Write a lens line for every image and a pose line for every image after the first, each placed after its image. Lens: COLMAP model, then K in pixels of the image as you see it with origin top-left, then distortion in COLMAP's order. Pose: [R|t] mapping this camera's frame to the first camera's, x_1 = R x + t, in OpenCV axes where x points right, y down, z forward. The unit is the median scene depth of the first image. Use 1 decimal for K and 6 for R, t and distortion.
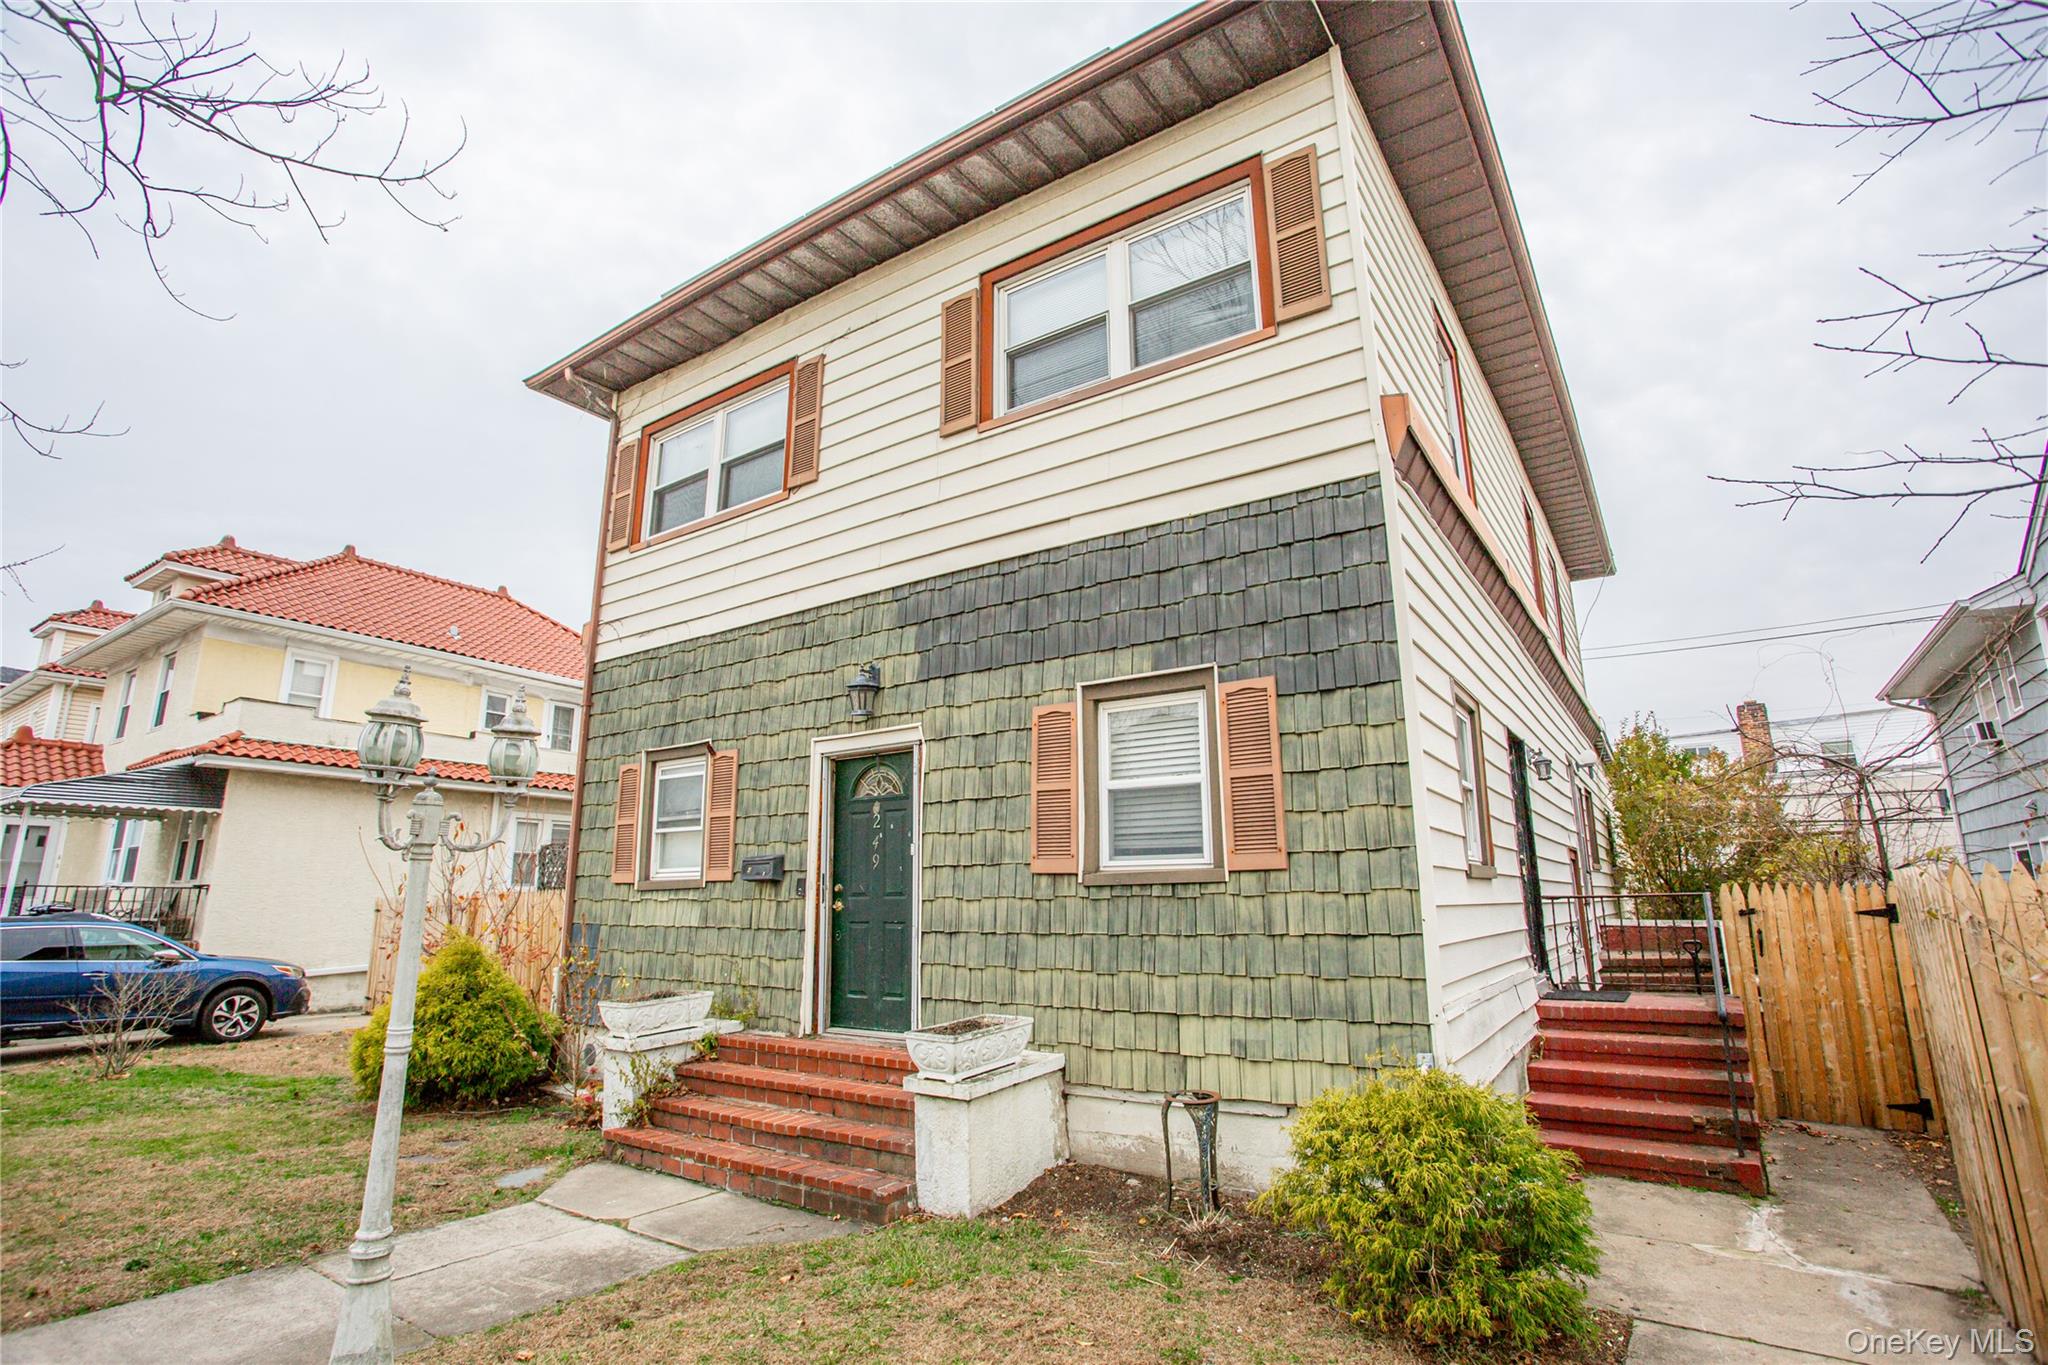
lens RADIAL K [[1002.2, 0, 1020.1], [0, 1002.2, 677.3], [0, 0, 1]] dist [-0.066764, 0.024658]
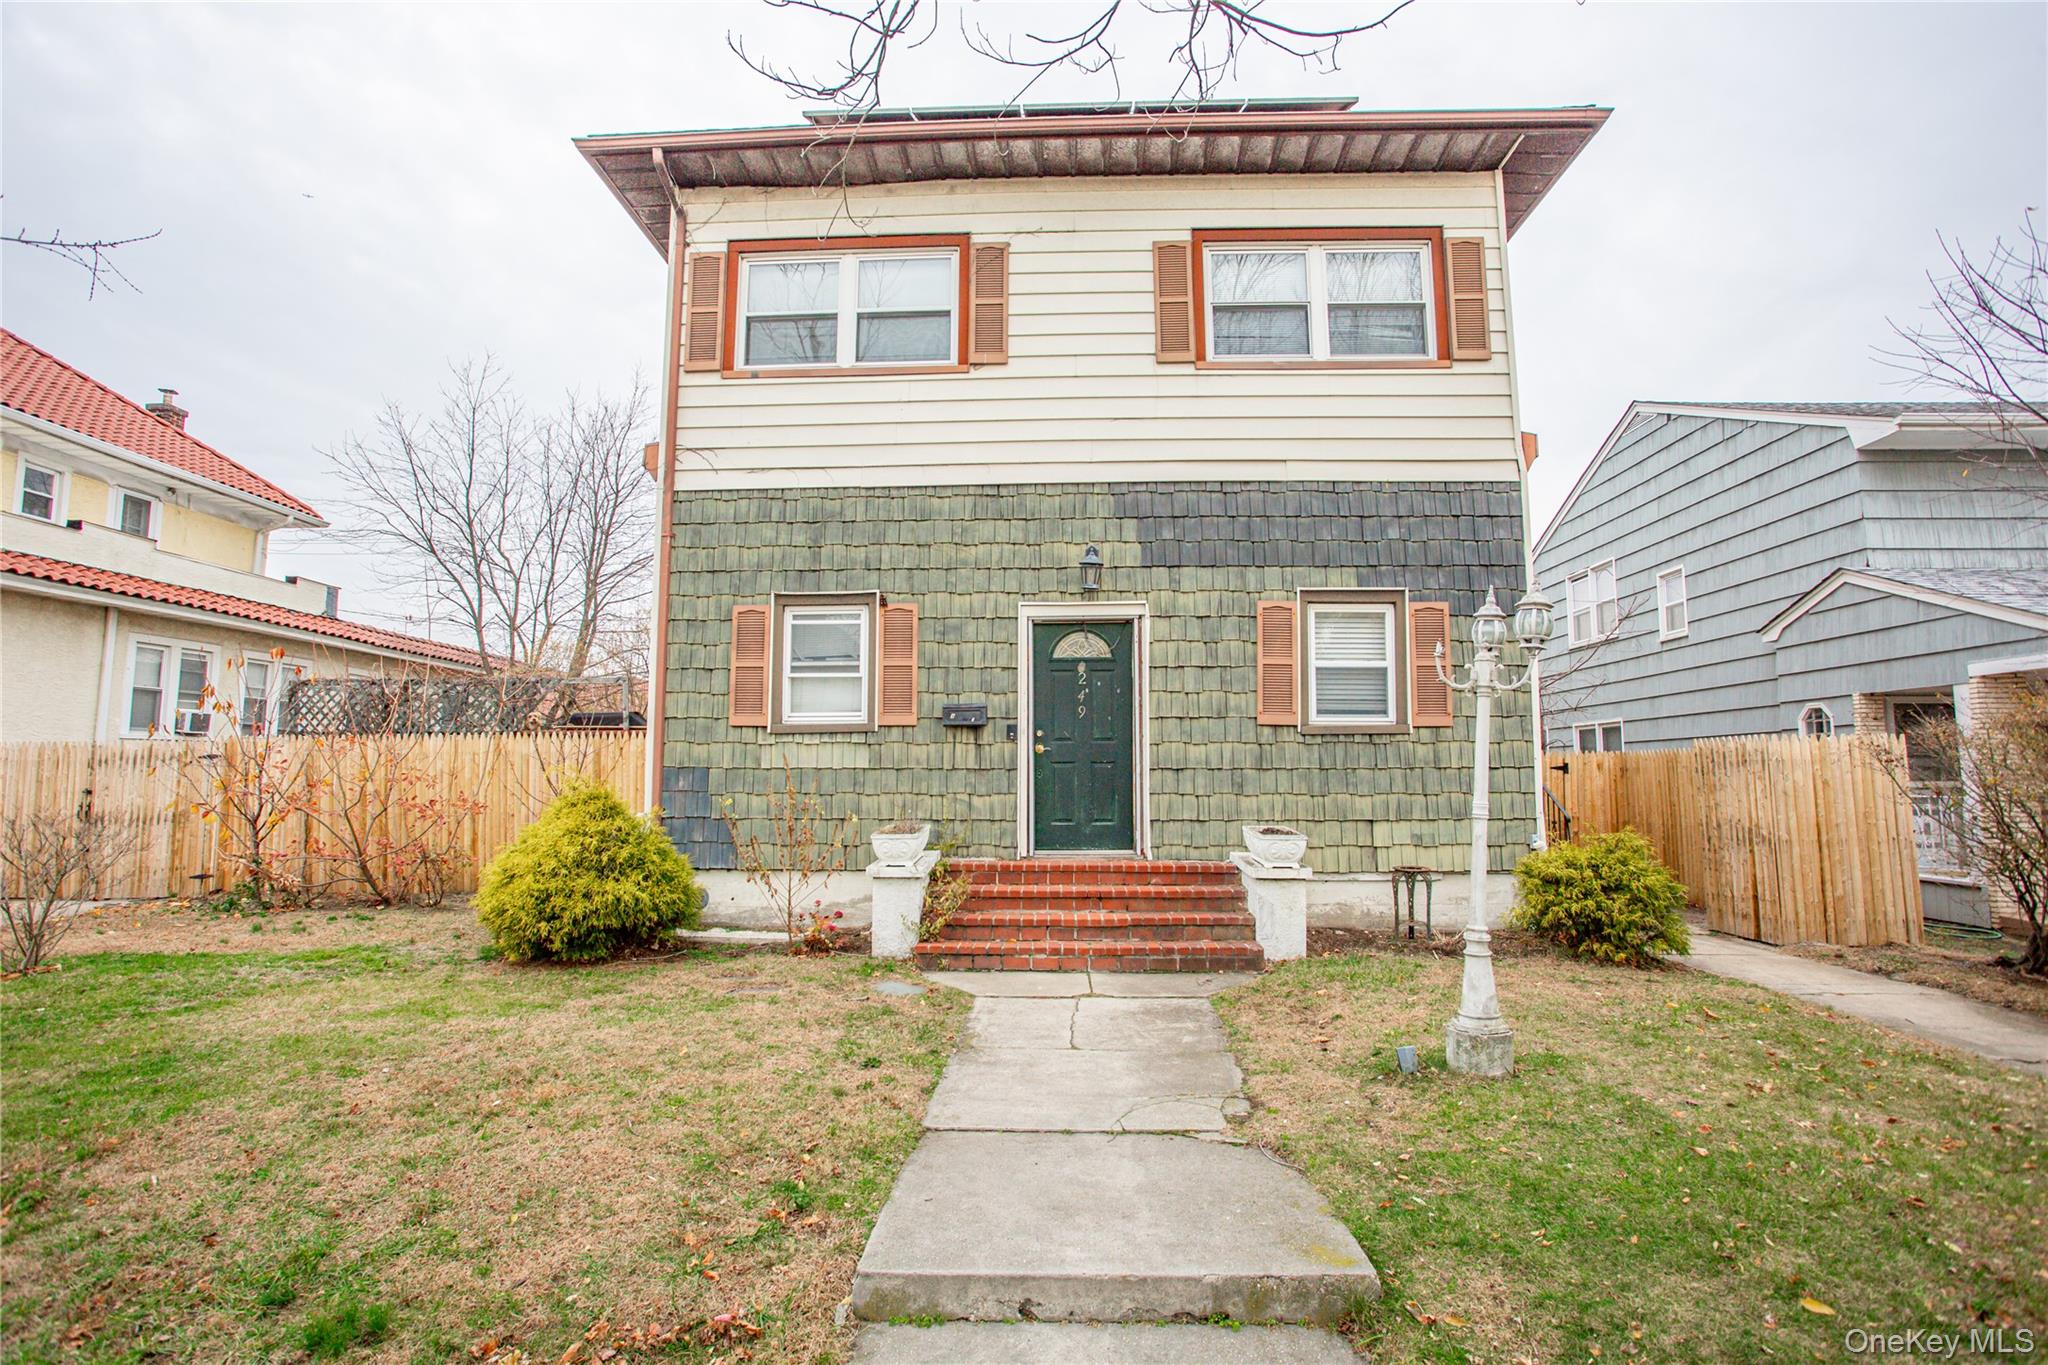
lens RADIAL K [[1002.2, 0, 1025.0], [0, 1002.2, 677.1], [0, 0, 1]] dist [-0.066764, 0.024658]
pose [[0.843139, 0.057683, 0.534592, -0.845527], [-0.125098, 0.987990, 0.090696, 0.043000], [-0.522940, -0.143346, 0.840229, 0.036117]]
